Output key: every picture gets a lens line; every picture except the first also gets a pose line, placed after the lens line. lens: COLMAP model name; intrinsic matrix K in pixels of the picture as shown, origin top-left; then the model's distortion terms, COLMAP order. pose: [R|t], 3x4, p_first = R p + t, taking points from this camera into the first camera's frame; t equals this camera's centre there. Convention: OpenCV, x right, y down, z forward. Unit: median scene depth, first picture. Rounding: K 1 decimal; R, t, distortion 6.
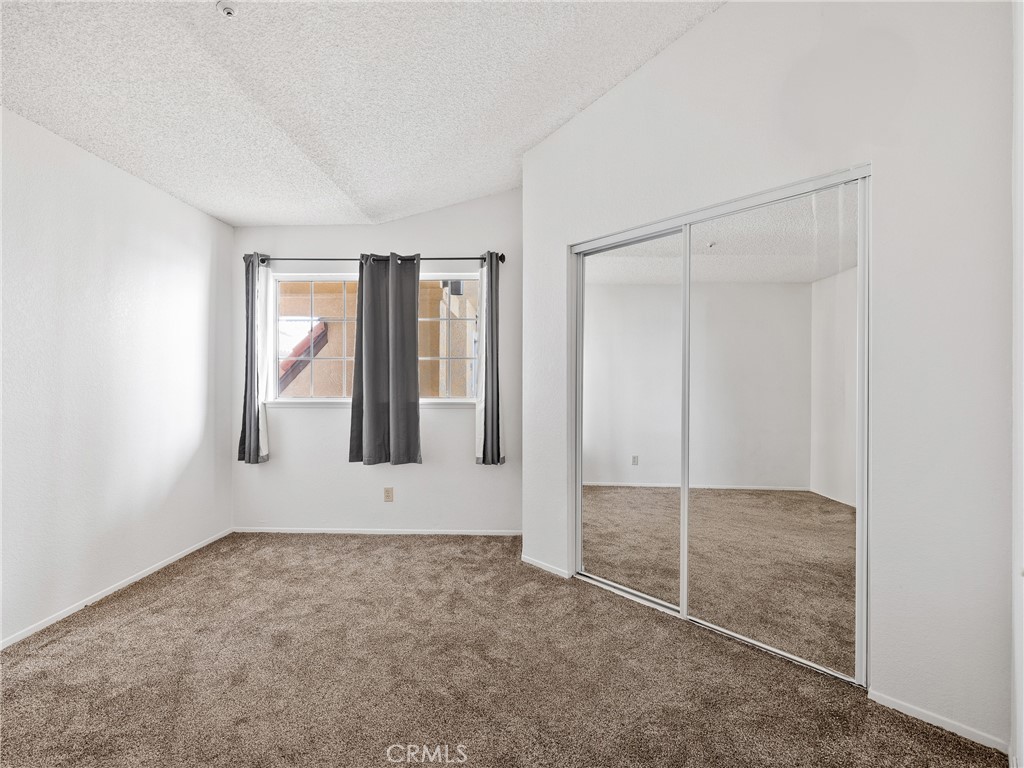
lens RADIAL K [[474.9, 0, 512.0], [0, 474.9, 384.0], [0, 0, 1]] dist [0.002814, 0.000982]
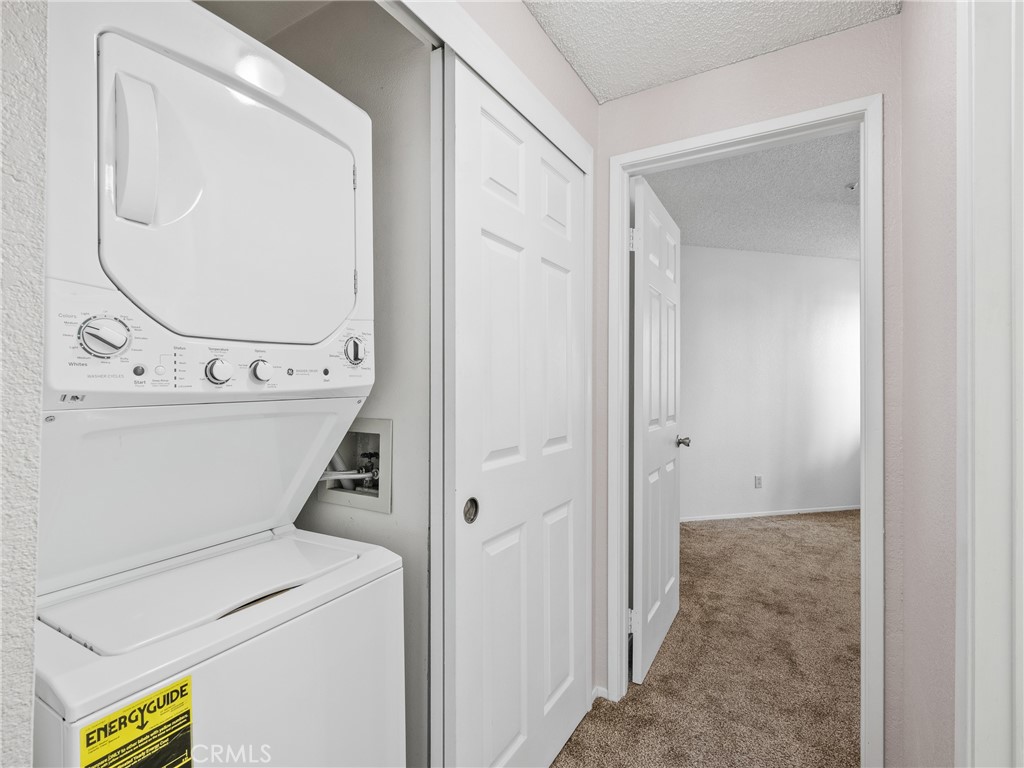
lens RADIAL K [[507.3, 0, 512.0], [0, 507.3, 384.0], [0, 0, 1]] dist [-0.000902, -0.000151]
pose [[0.290782, -0.001262, -0.956789, 0.649777], [0.000579, 0.999999, -0.001142, -0.009813], [0.956789, -0.000222, 0.290782, -0.612060]]
